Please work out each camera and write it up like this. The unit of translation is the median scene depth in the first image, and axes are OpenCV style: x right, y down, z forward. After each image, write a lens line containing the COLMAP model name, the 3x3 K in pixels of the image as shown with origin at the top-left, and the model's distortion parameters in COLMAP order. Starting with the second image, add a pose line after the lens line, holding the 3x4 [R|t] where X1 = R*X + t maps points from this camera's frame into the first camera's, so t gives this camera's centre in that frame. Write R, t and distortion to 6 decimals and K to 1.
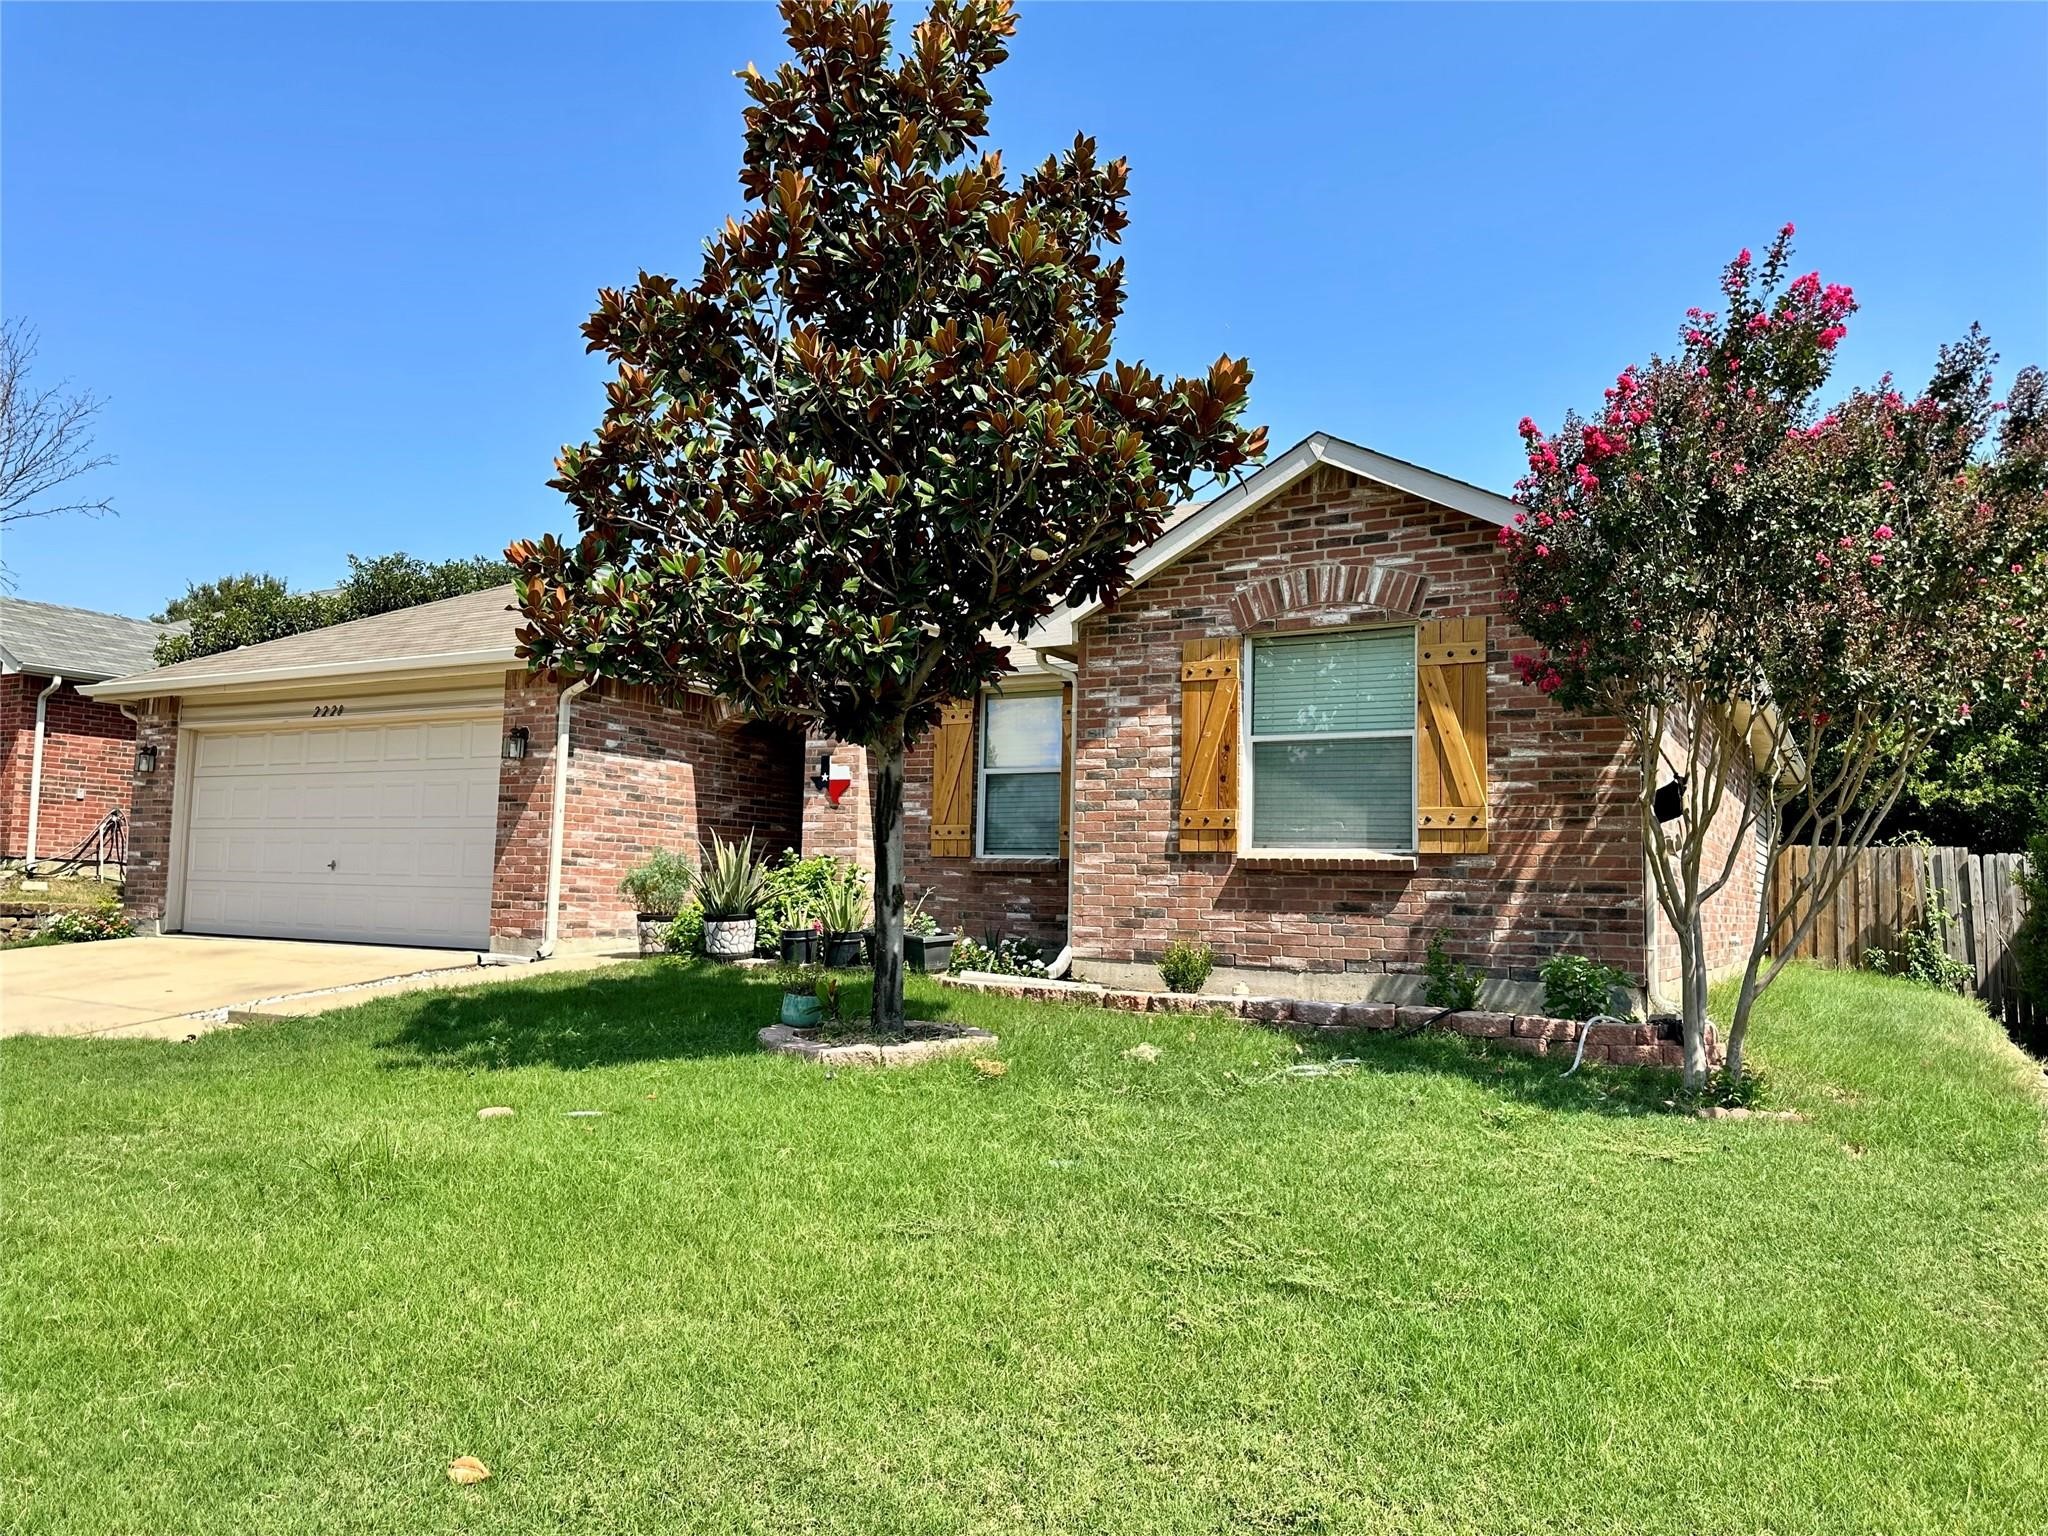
lens RADIAL K [[1446.6, 0, 1030.2], [0, 1446.6, 764.0], [0, 0, 1]] dist [0.040144, -0.013453]
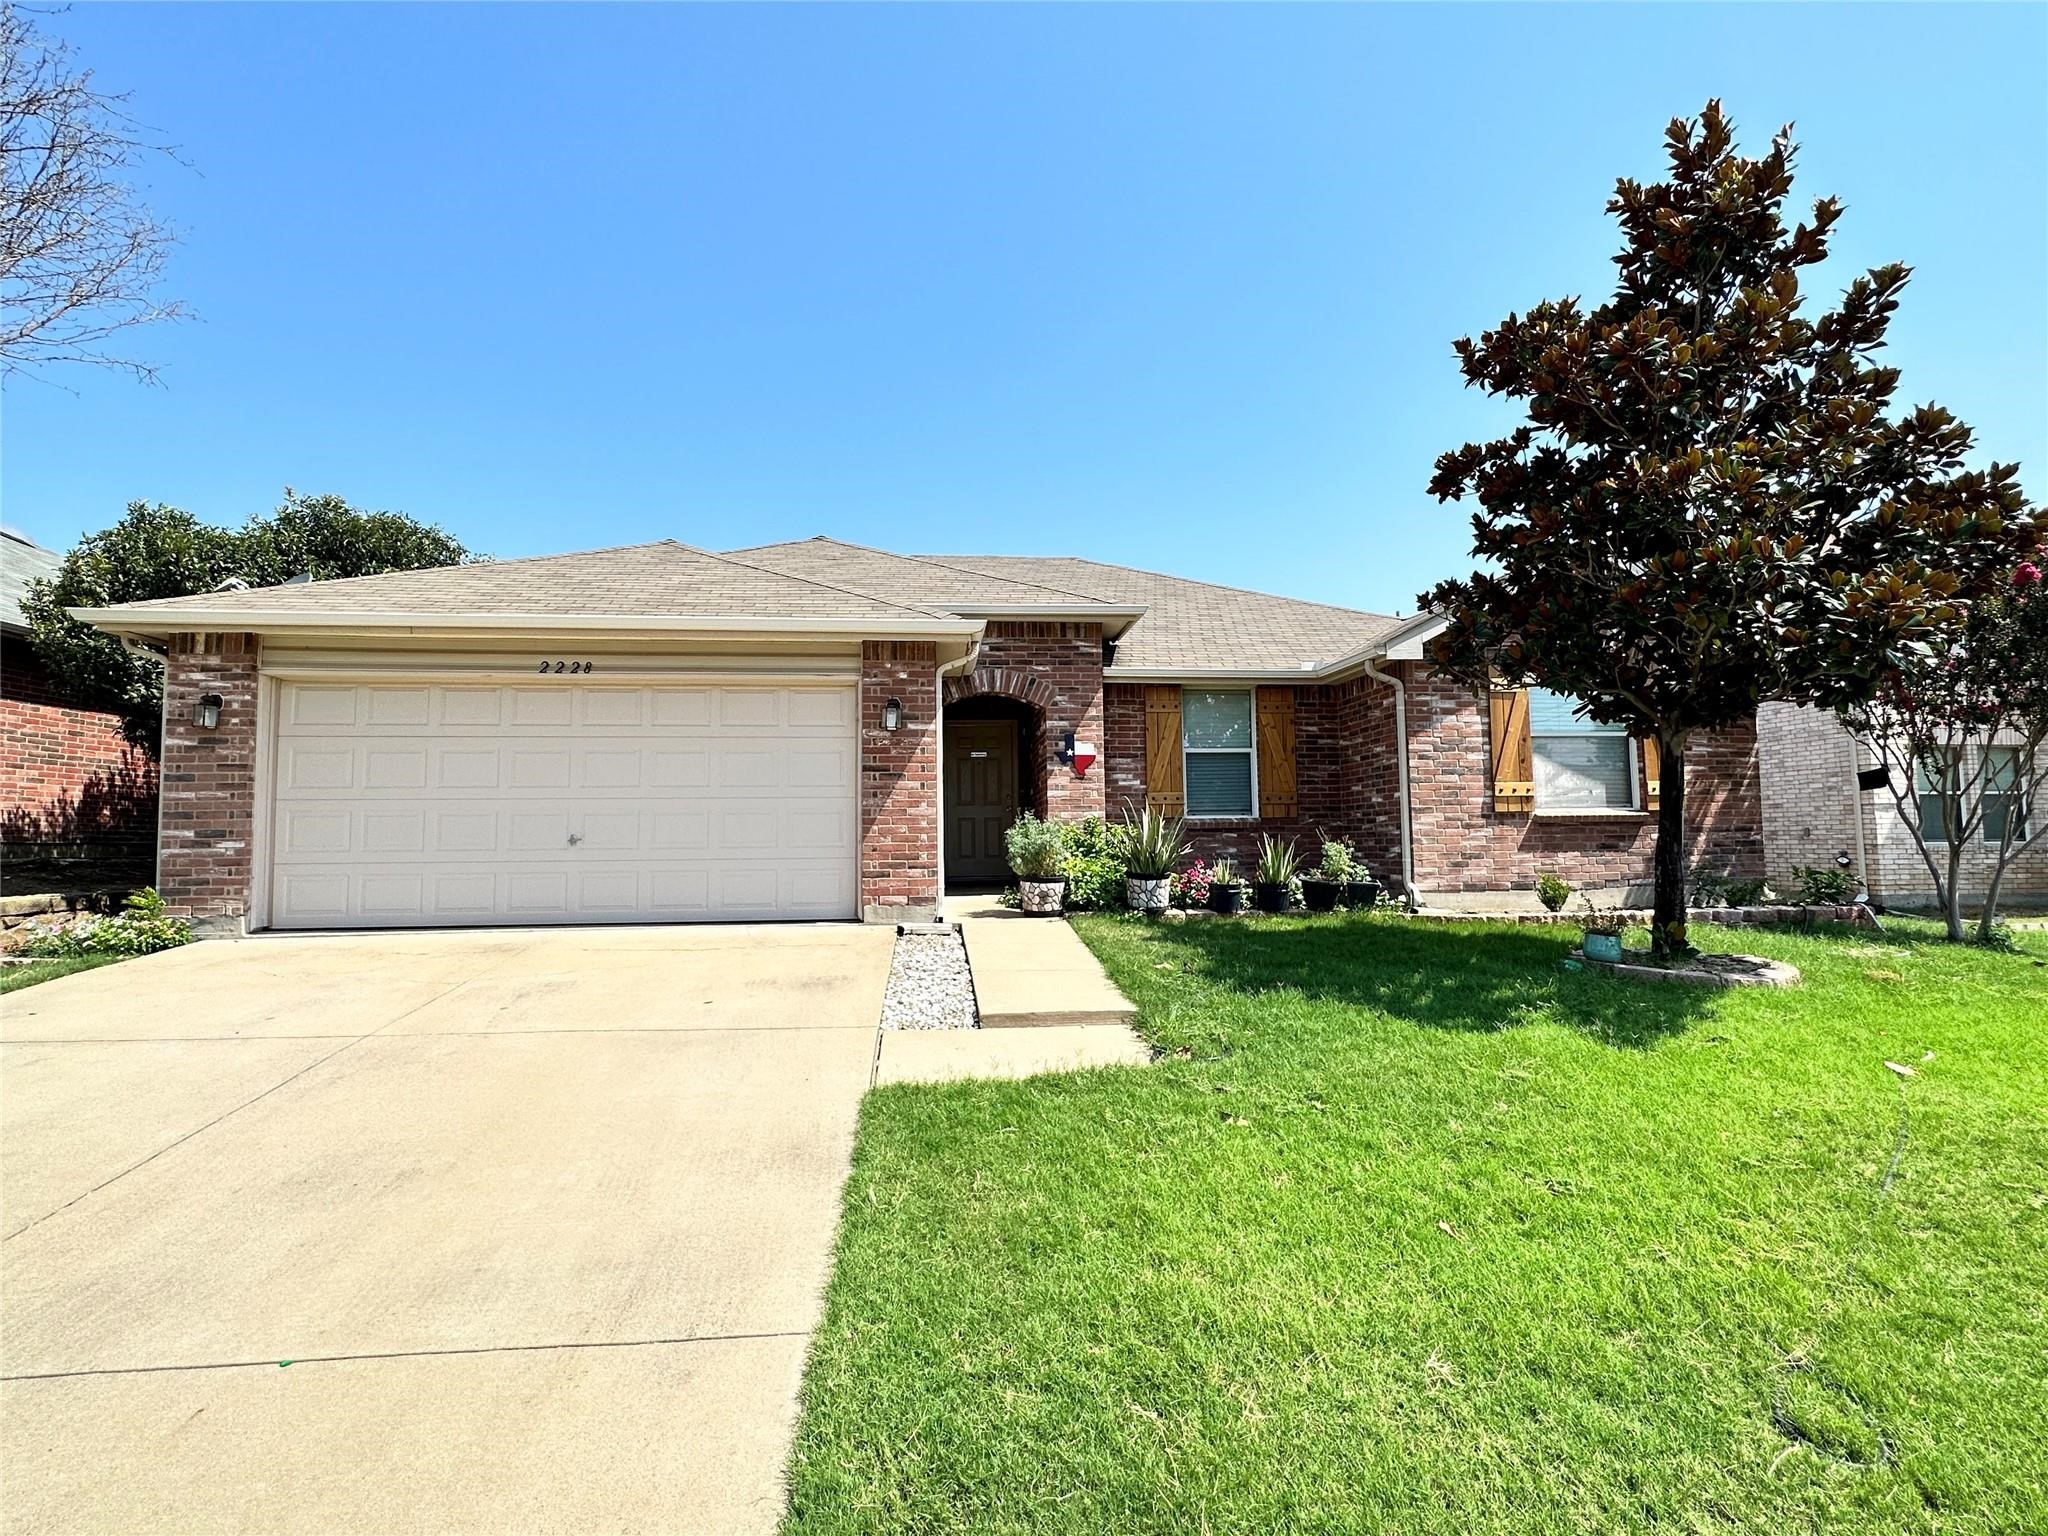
lens RADIAL K [[955.8, 0, 1021.7], [0, 955.8, 762.4], [0, 0, 1]] dist [-0.001220, 0.000013]
pose [[0.813654, 0.012636, 0.581212, -0.793176], [-0.023067, 0.999678, 0.010558, 0.012260], [-0.580891, -0.021997, 0.813684, 0.487921]]
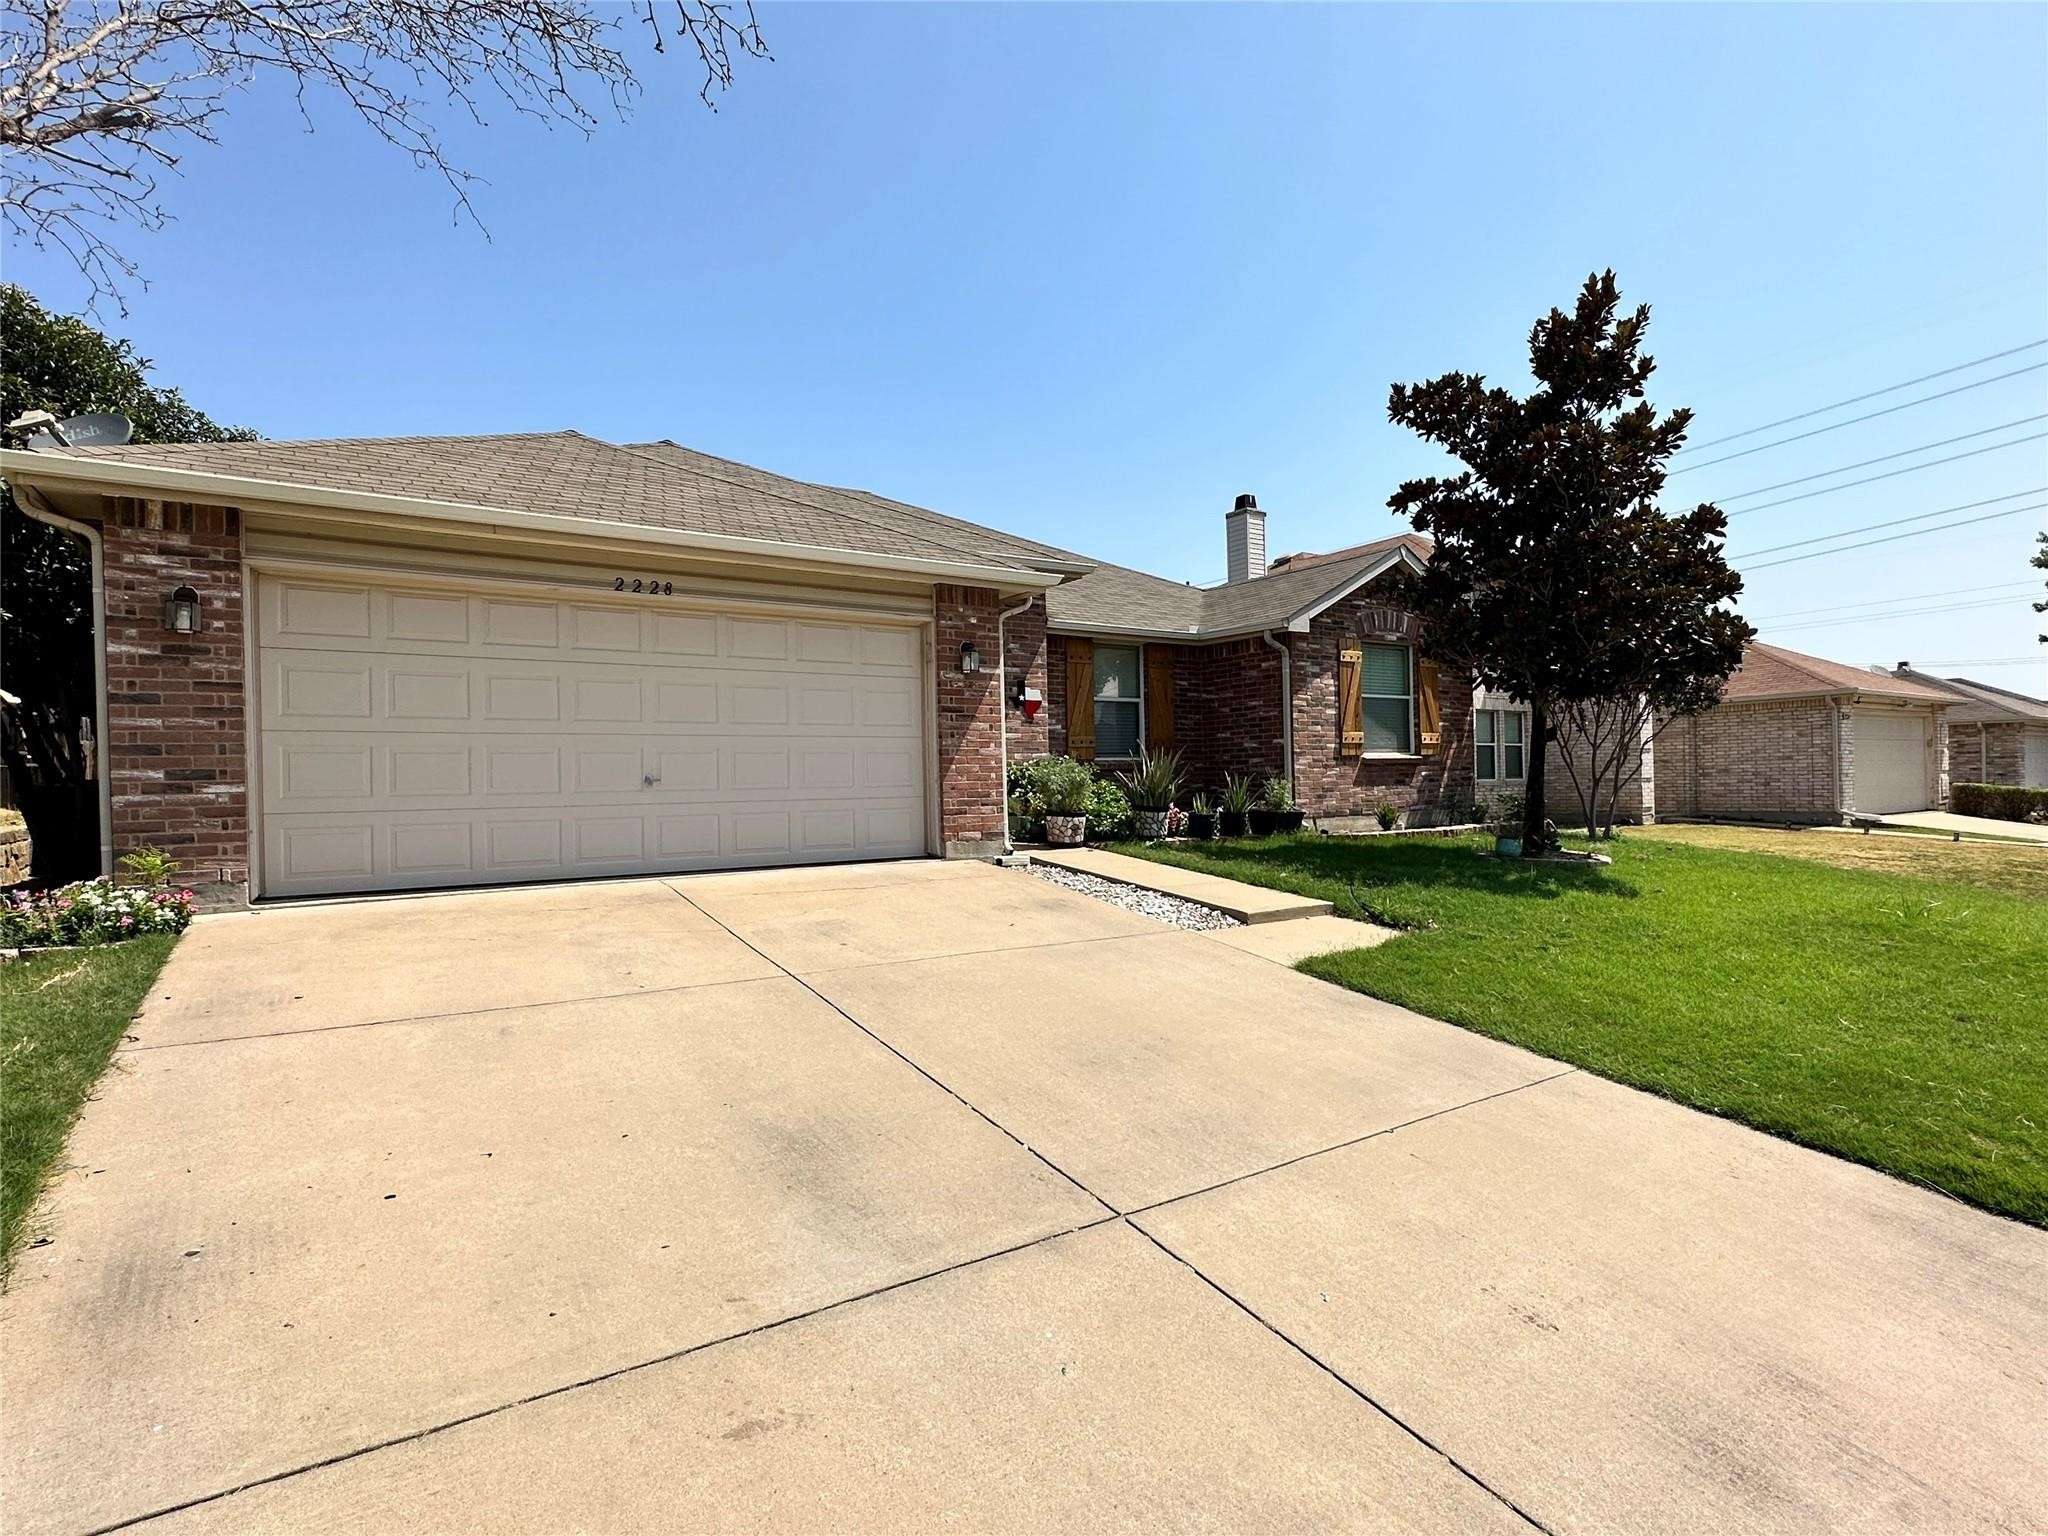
lens RADIAL K [[1029.0, 0, 1017.2], [0, 1029.0, 774.6], [0, 0, 1]] dist [0.006912, -0.000247]
pose [[0.448002, -0.029346, 0.893551, -1.194059], [-0.053291, 0.996807, 0.059456, 0.028461], [-0.892443, -0.074254, 0.445007, 0.757201]]
